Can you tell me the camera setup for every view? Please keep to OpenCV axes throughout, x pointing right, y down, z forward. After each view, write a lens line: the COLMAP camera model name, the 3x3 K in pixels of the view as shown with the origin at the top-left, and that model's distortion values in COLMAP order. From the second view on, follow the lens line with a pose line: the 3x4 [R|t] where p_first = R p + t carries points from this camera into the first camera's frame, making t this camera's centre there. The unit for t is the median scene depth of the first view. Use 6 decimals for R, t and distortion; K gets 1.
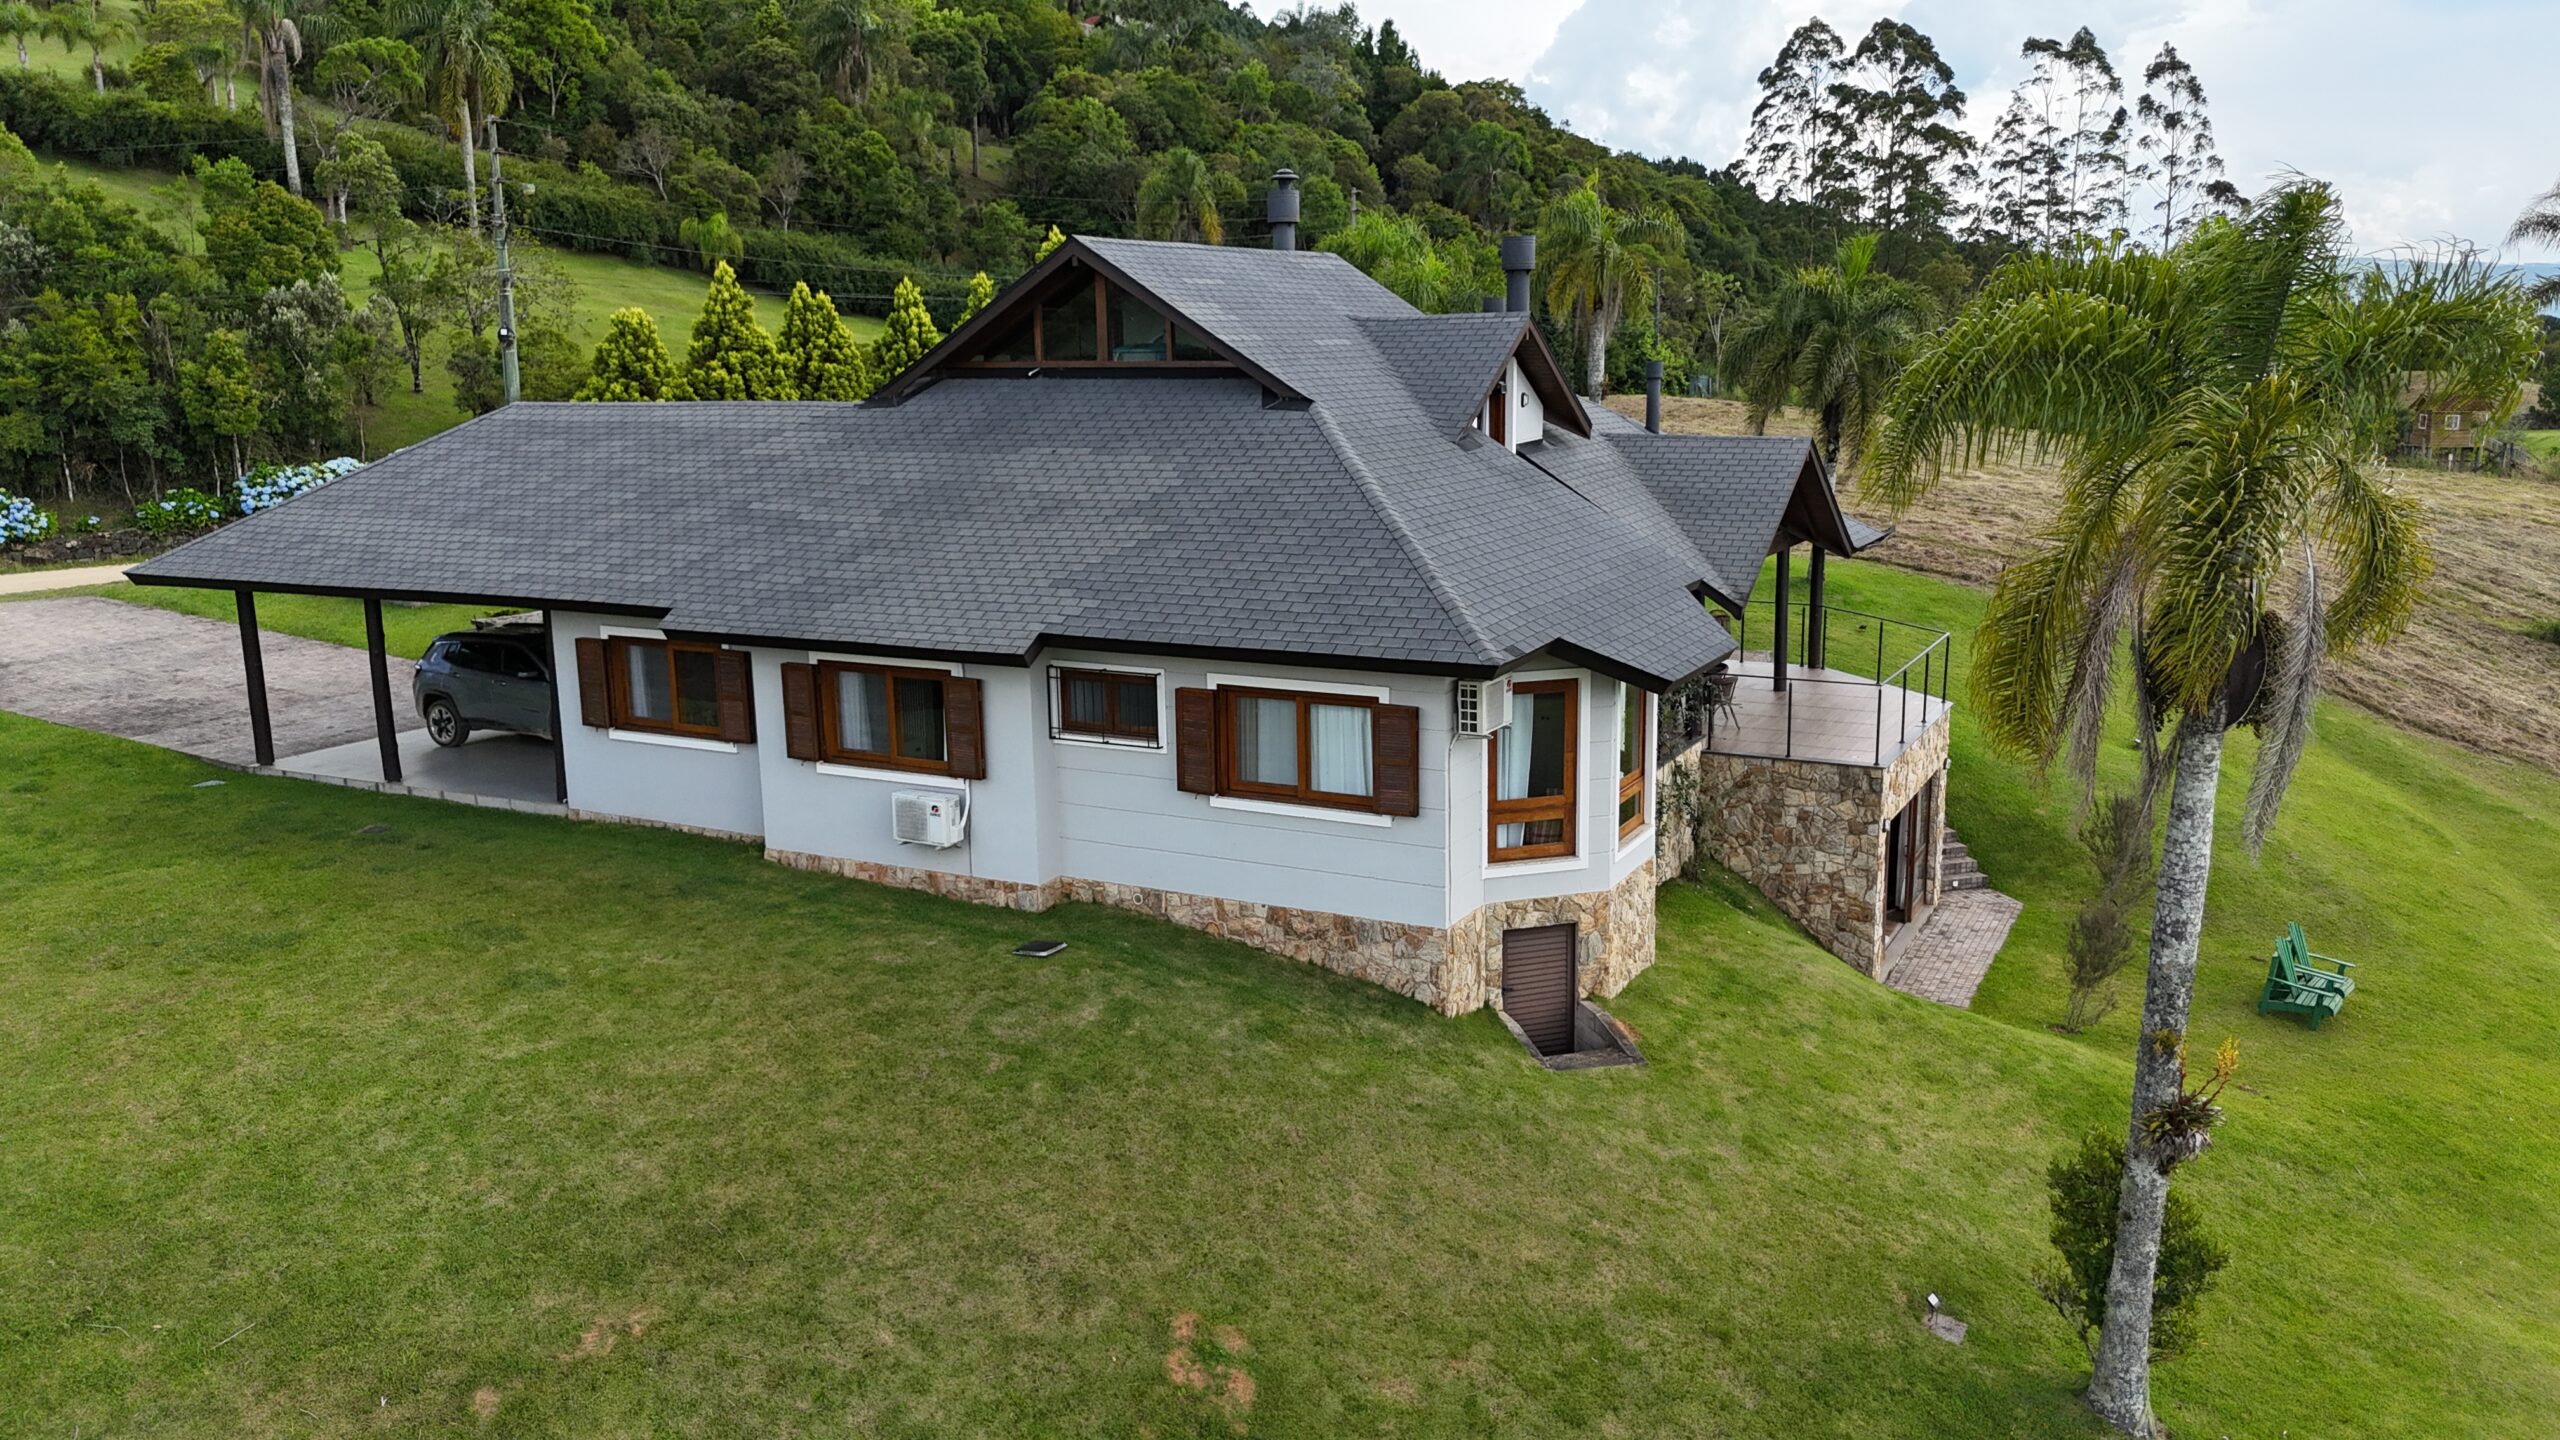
lens RADIAL K [[1896.3, 0, 1294.5], [0, 1896.3, 719.7], [0, 0, 1]] dist [0.083068, -0.096227]
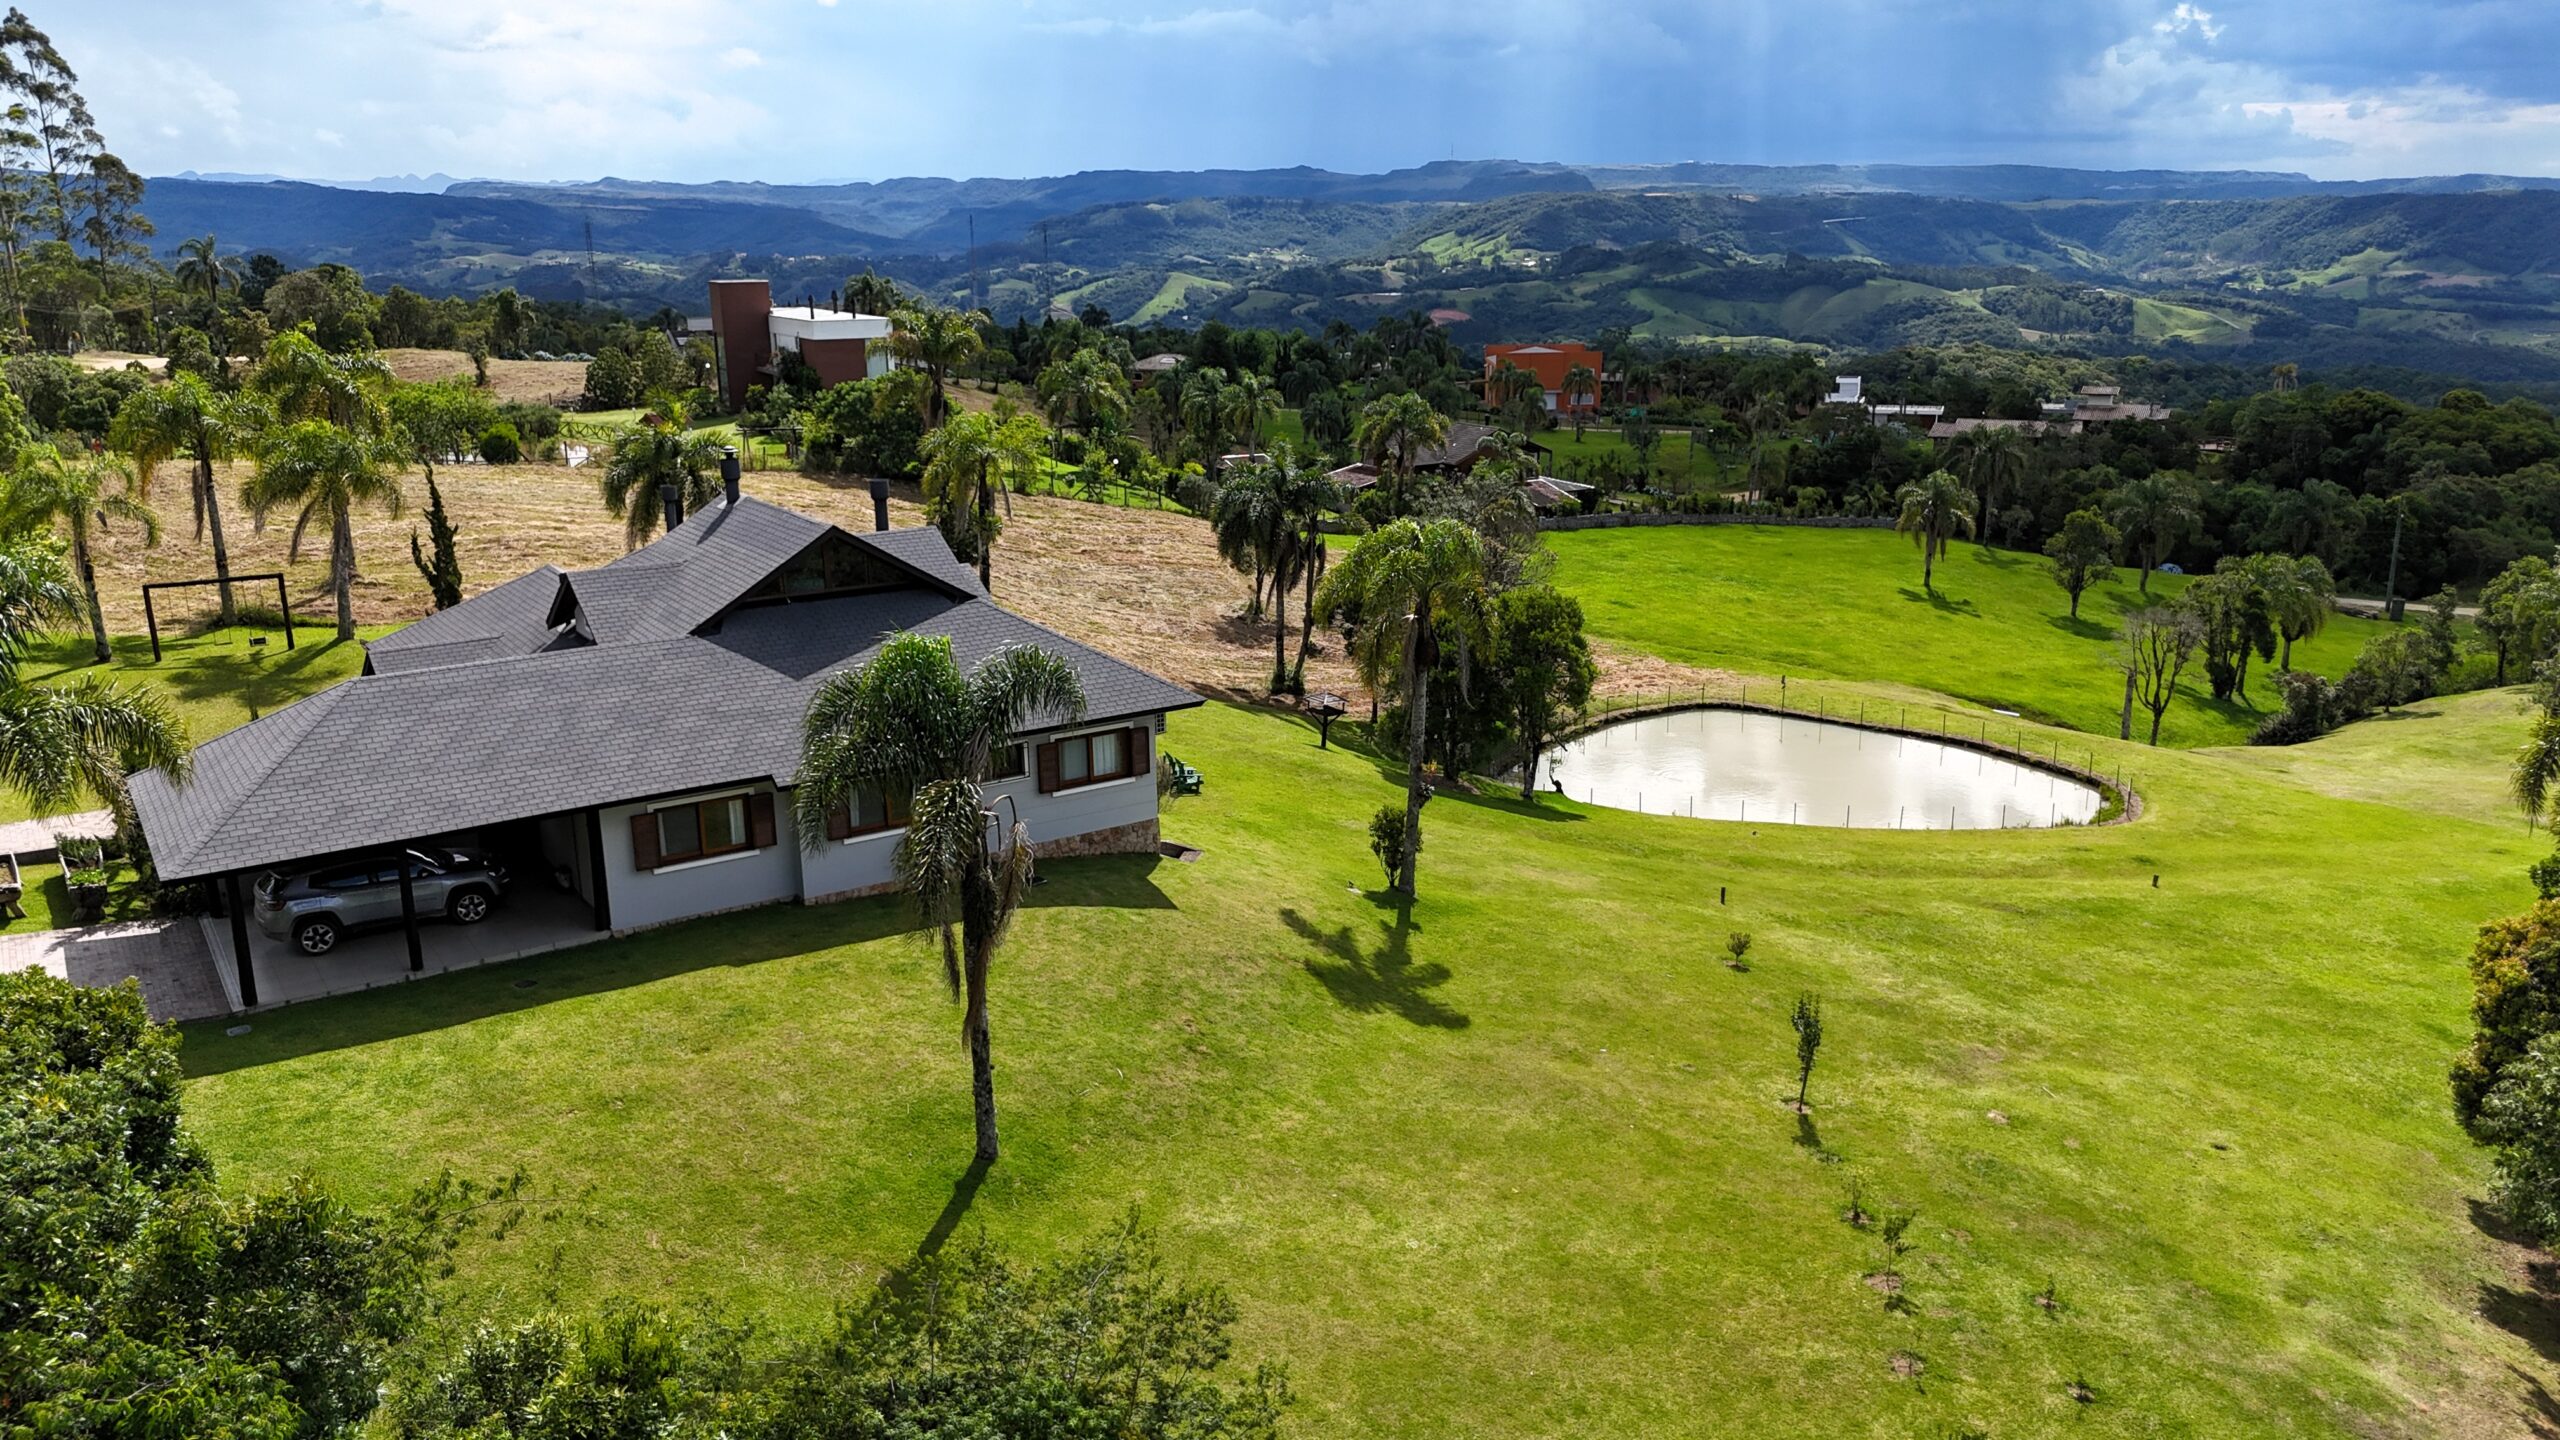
lens RADIAL K [[1884.7, 0, 1291.1], [0, 1884.7, 730.0], [0, 0, 1]] dist [0.071296, -0.065883]
pose [[0.473309, -0.220358, 0.852890, -1.681257], [0.176857, 0.972263, 0.153054, -0.299569], [-0.862960, 0.078398, 0.499153, -0.281804]]
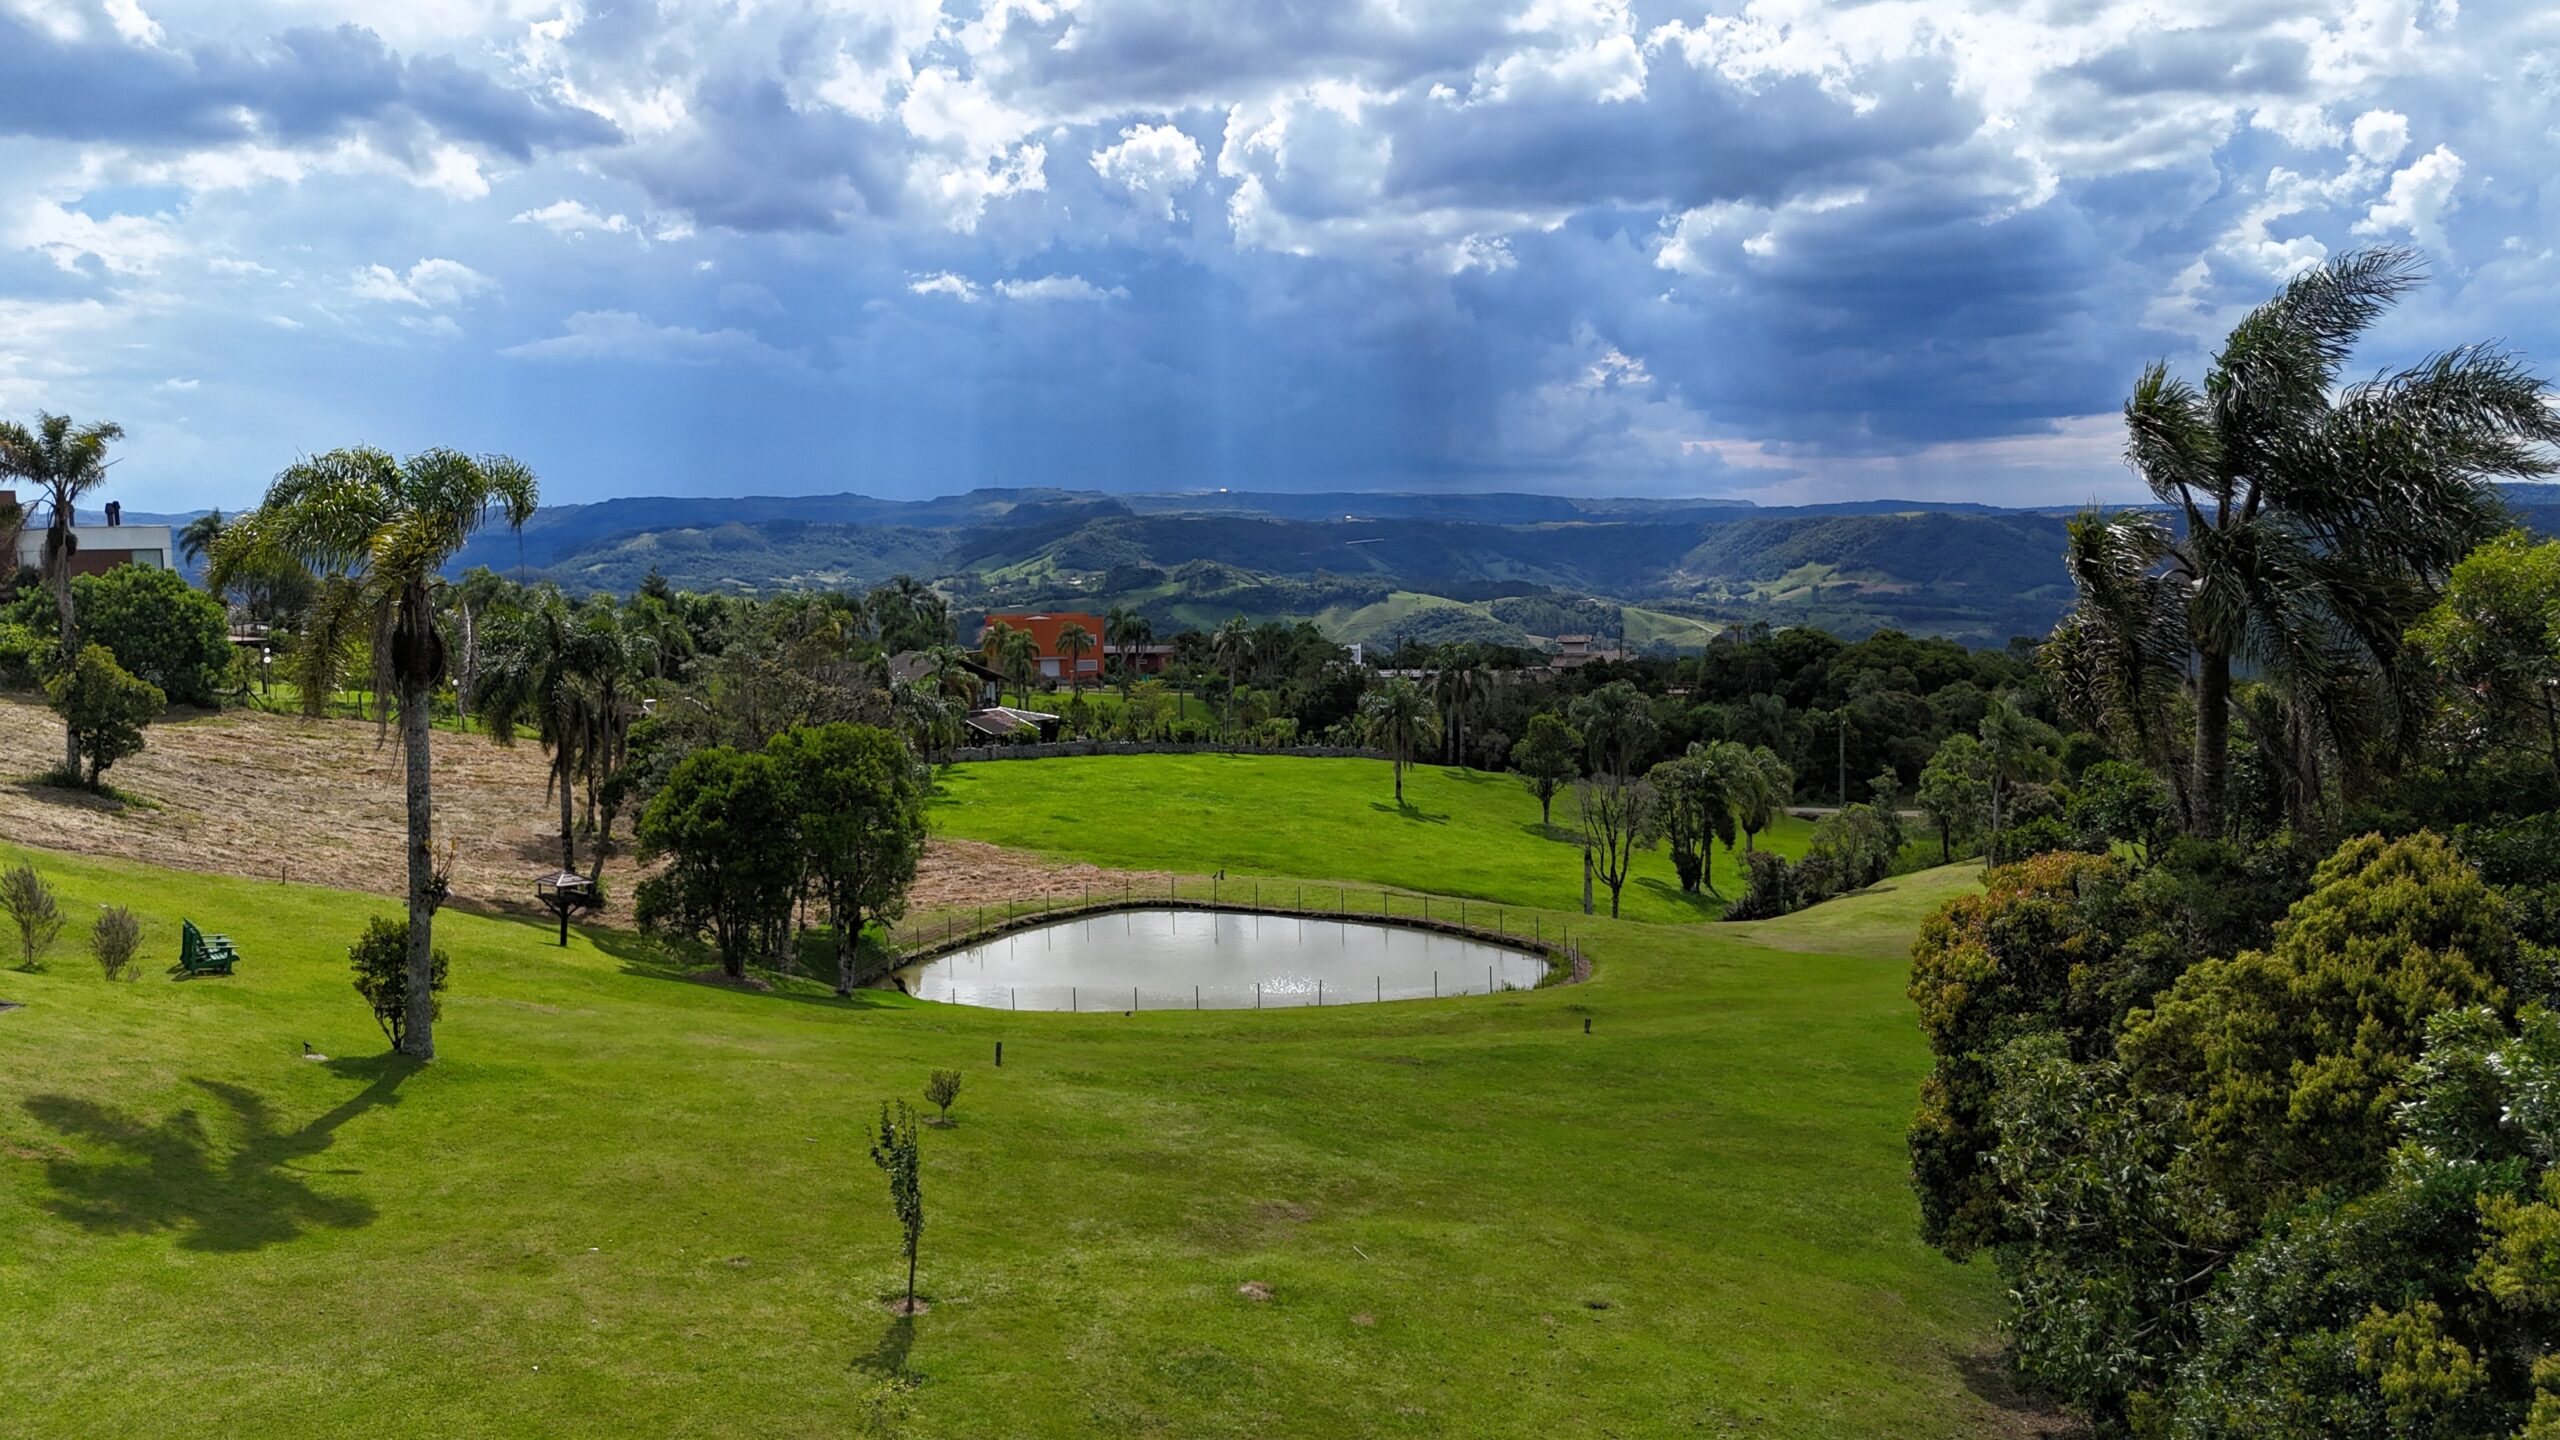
lens RADIAL K [[1878.5, 0, 1279.1], [0, 1878.5, 746.9], [0, 0, 1]] dist [0.104586, -0.134932]
pose [[0.262956, -0.098094, 0.959808, -0.889269], [0.207182, 0.977351, 0.043126, 0.118595], [-0.942300, 0.187515, 0.277324, -0.309823]]
